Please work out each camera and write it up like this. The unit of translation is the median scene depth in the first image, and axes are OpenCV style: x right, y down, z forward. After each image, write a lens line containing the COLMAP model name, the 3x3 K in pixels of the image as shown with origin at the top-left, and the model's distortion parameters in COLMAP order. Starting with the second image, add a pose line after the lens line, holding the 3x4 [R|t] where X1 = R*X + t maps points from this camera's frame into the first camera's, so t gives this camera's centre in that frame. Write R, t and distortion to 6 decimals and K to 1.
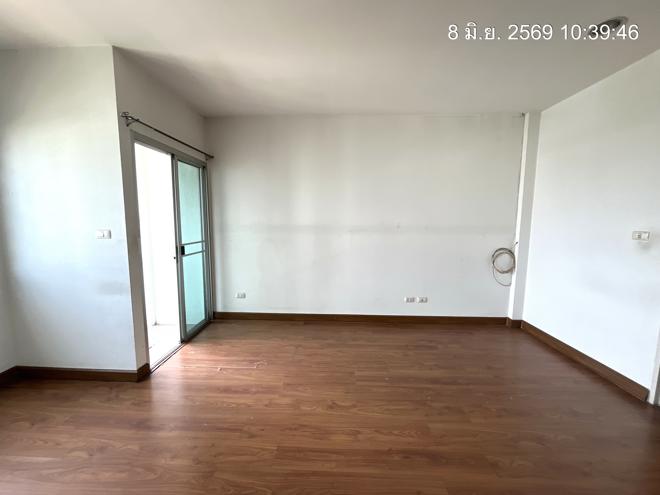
lens RADIAL K [[275.4, 0, 328.8], [0, 275.4, 248.3], [0, 0, 1]] dist [0.035143, 0.001610]
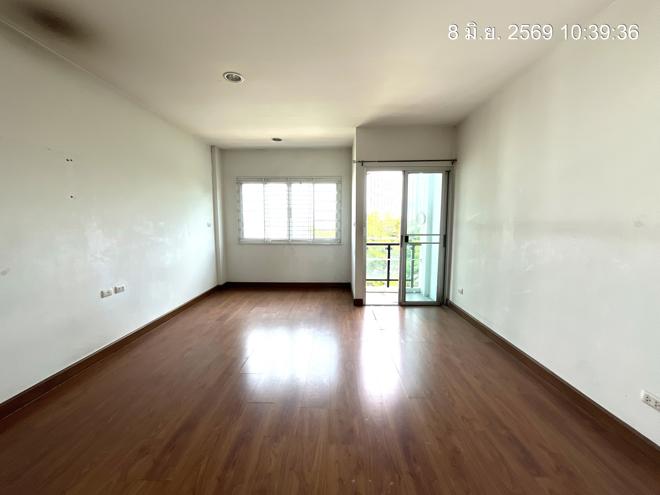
lens RADIAL K [[275.4, 0, 328.3], [0, 275.4, 247.5], [0, 0, 1]] dist [0.035143, 0.001610]
pose [[0.021270, 0.096939, -0.995063, 0.815990], [-0.108456, 0.989638, 0.094092, -0.035817], [0.993874, 0.105919, 0.031563, 0.568426]]
